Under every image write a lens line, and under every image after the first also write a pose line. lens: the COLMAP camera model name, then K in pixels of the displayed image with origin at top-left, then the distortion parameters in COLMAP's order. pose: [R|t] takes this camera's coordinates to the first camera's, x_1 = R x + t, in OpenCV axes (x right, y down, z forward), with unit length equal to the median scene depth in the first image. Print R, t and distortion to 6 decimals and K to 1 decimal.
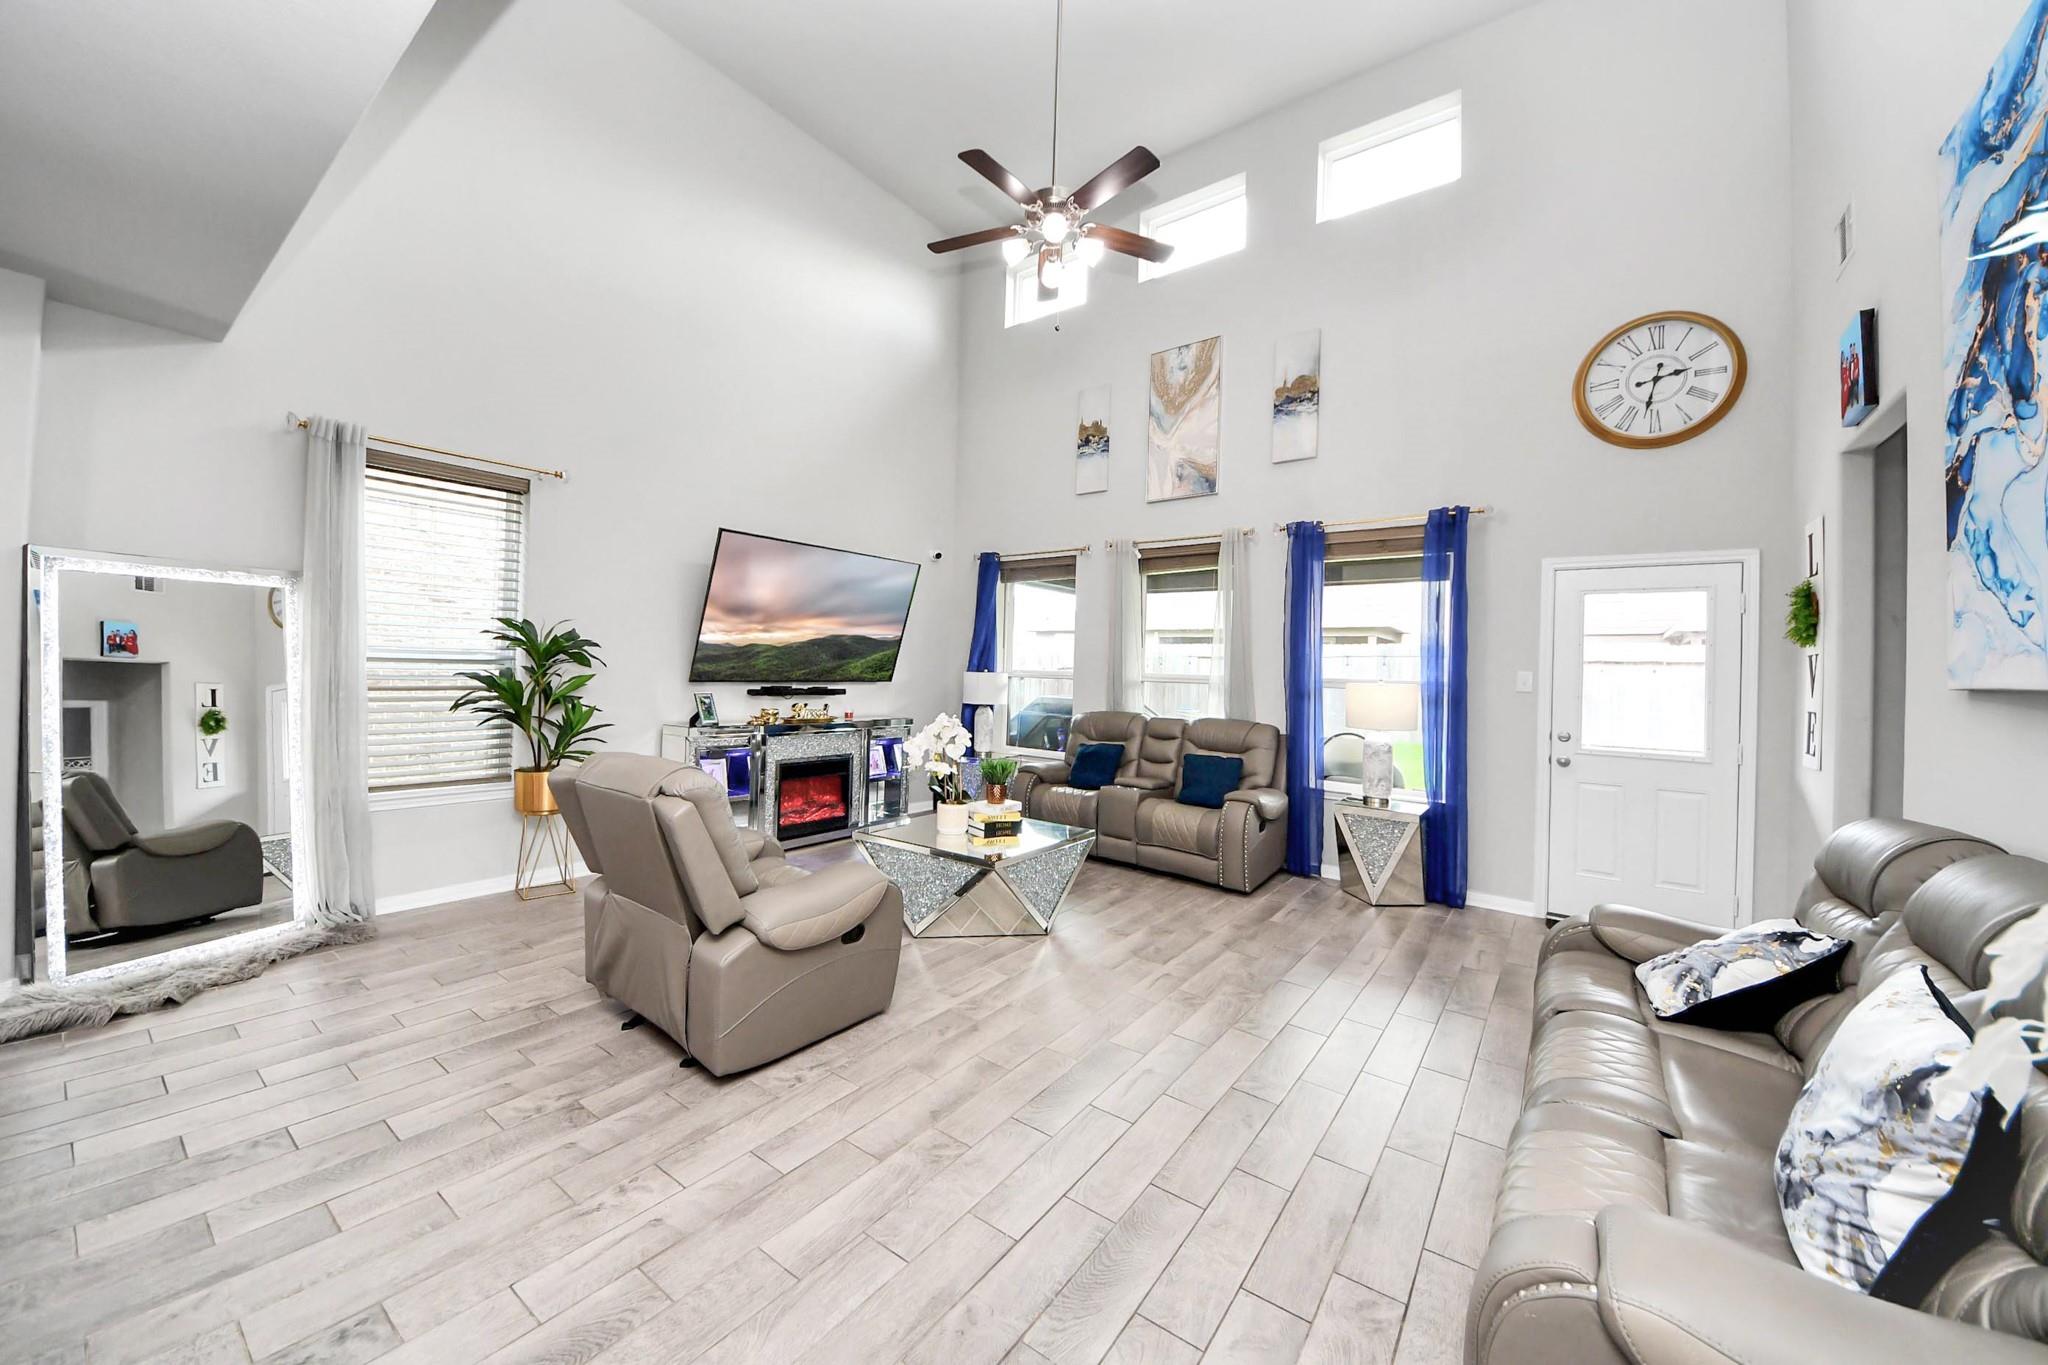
lens RADIAL K [[733.3, 0, 1013.8], [0, 733.3, 677.6], [0, 0, 1]] dist [0.000679, -0.004215]
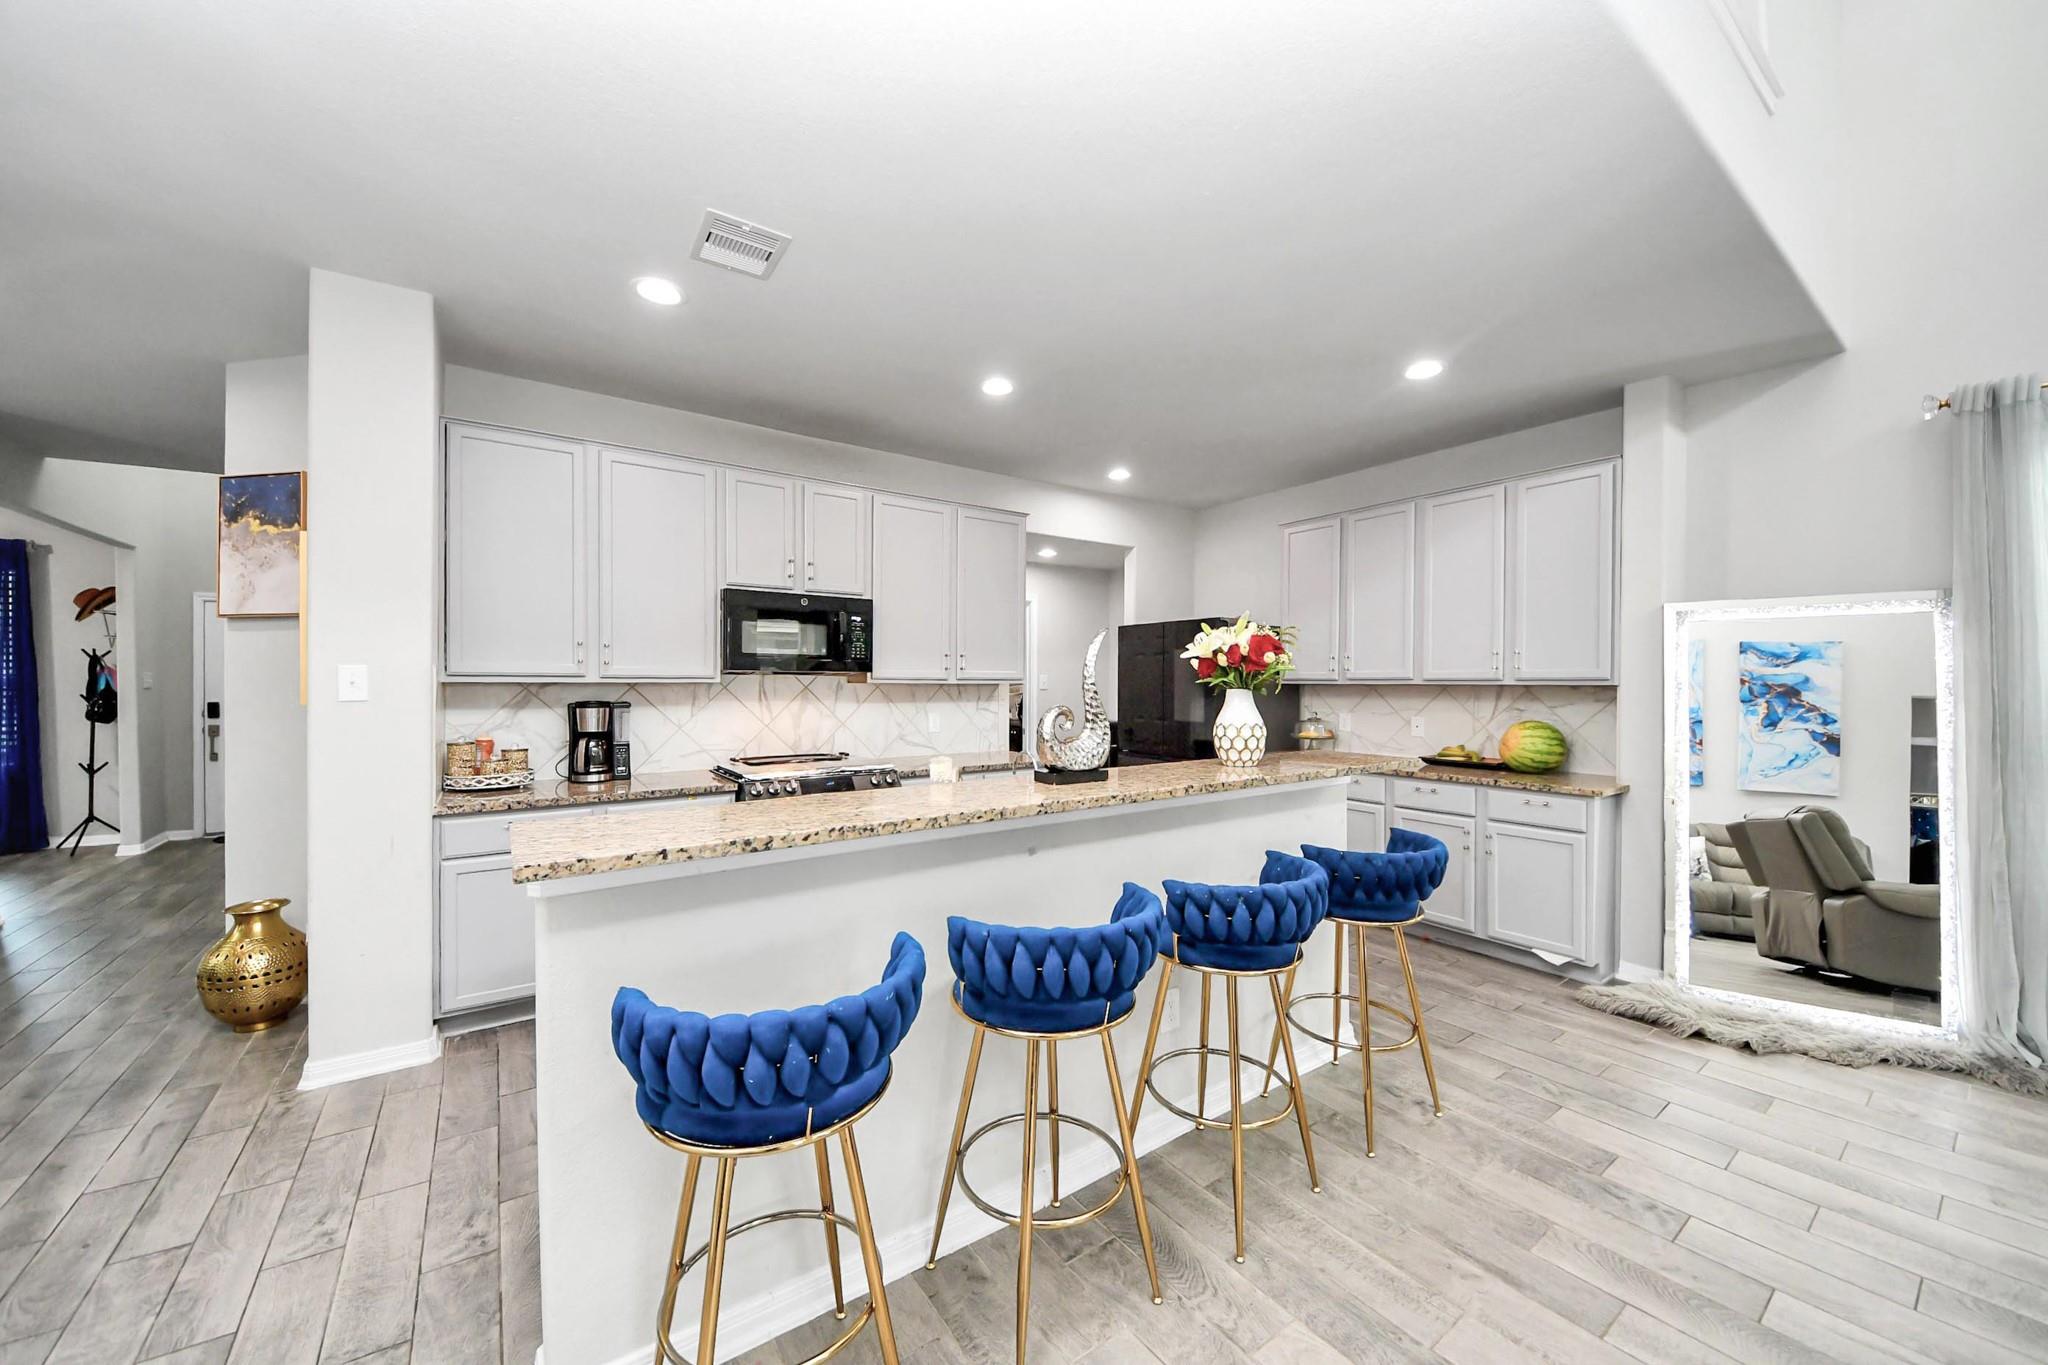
lens RADIAL K [[750.4, 0, 1034.5], [0, 750.4, 687.0], [0, 0, 1]] dist [0.012404, -0.012144]
pose [[-0.294355, -0.025093, -0.955367, 0.068140], [-0.016993, 0.999635, -0.021020, -0.002927], [0.955545, 0.010048, -0.294674, 0.231142]]
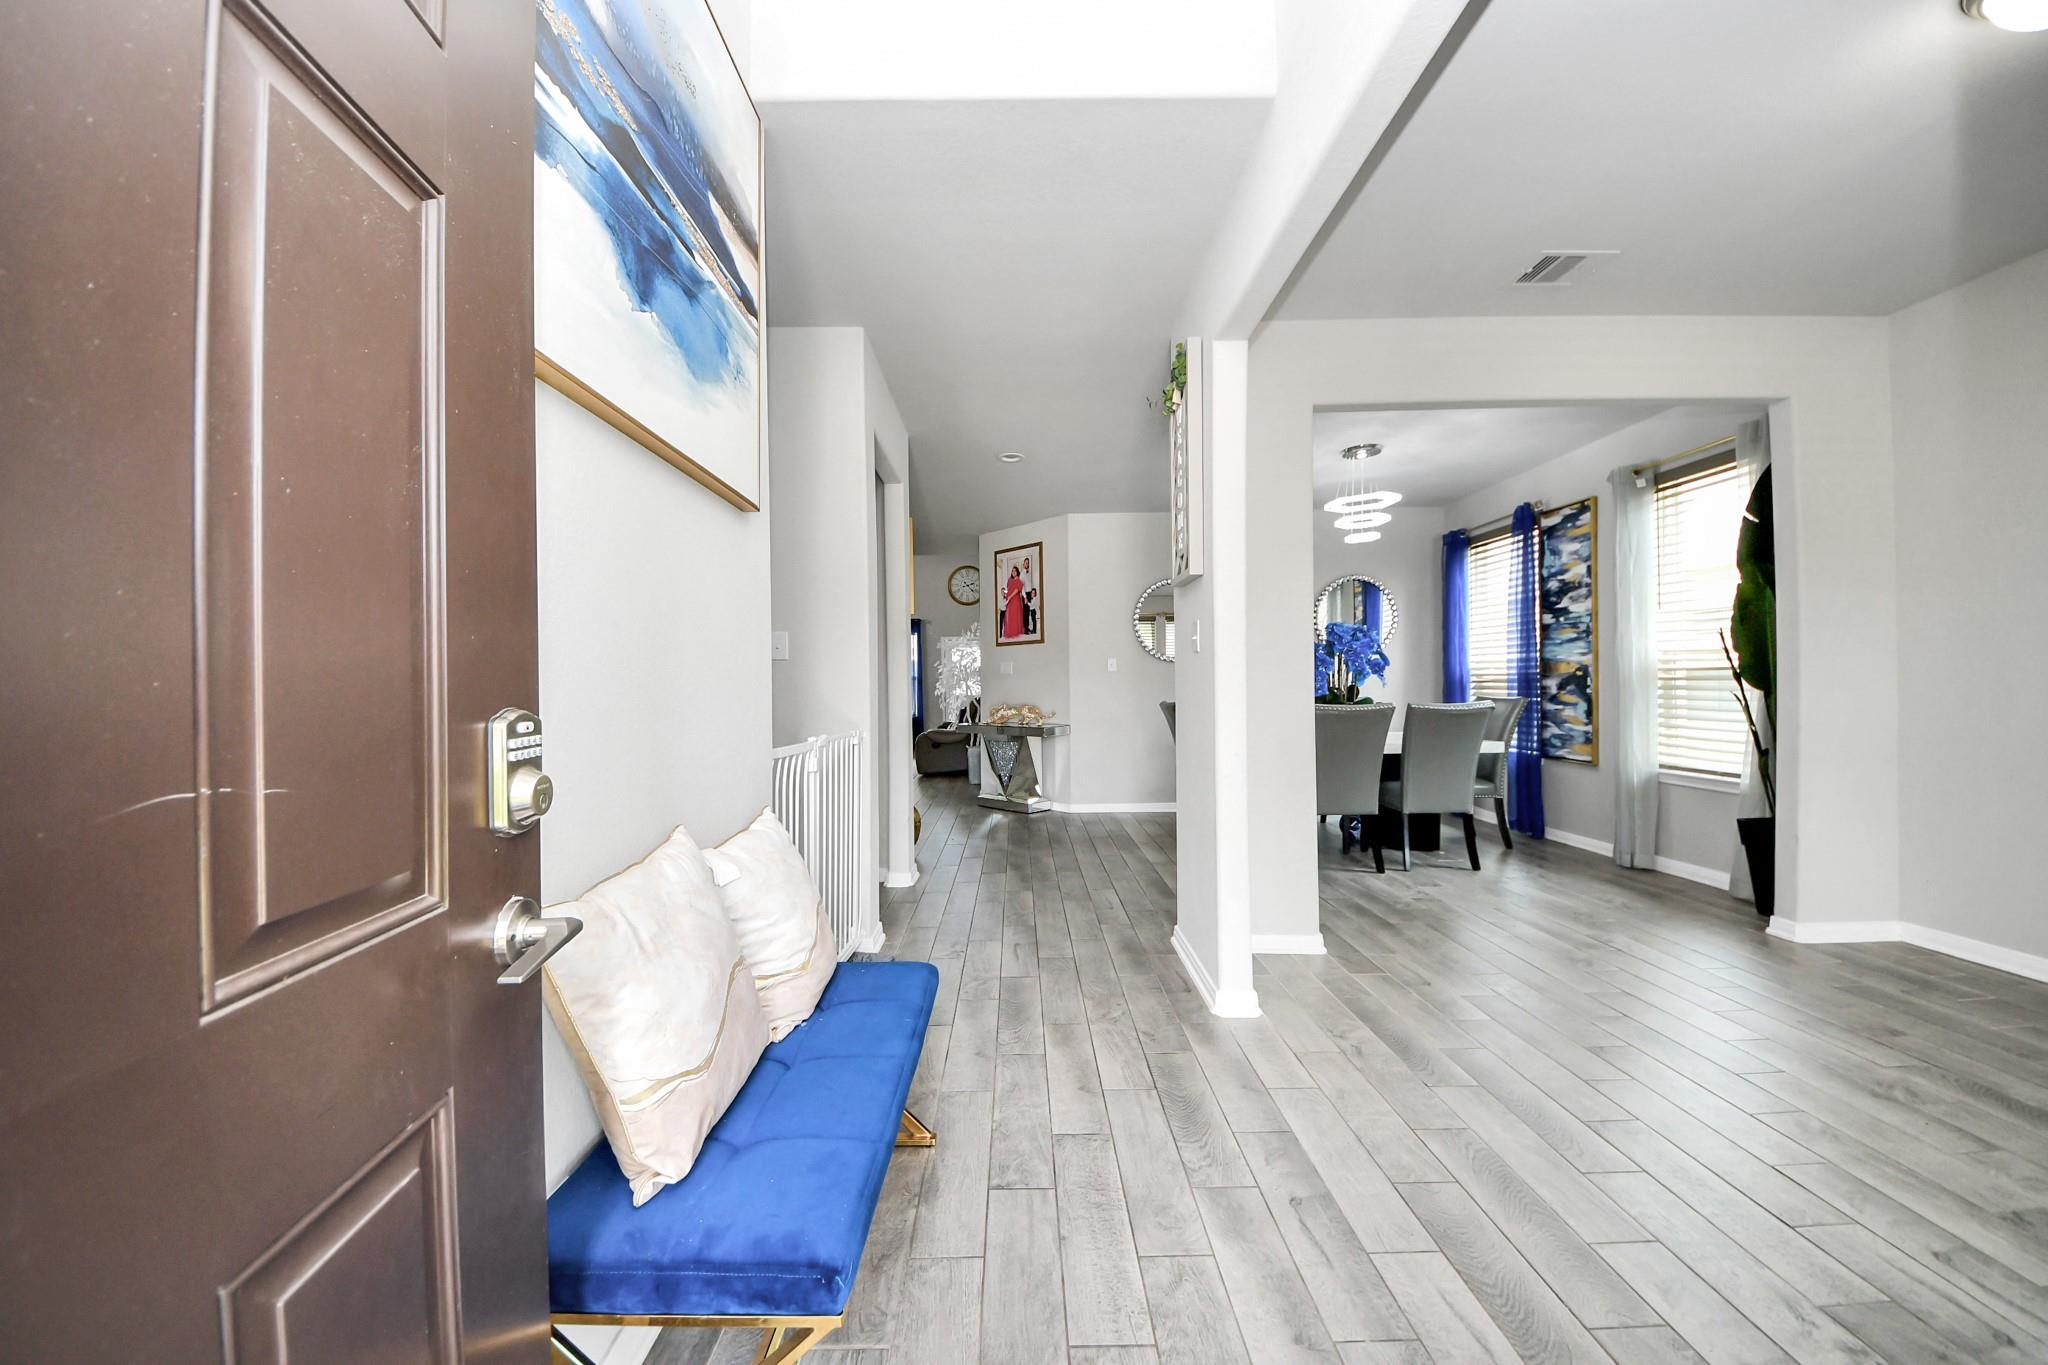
lens RADIAL K [[728.1, 0, 989.6], [0, 728.1, 682.7], [0, 0, 1]] dist [0.012406, -0.011450]
pose [[0.815437, -0.034606, 0.577810, -0.958337], [0.040946, 0.999159, 0.002056, 0.033441], [-0.577395, 0.021983, 0.816169, -1.776713]]
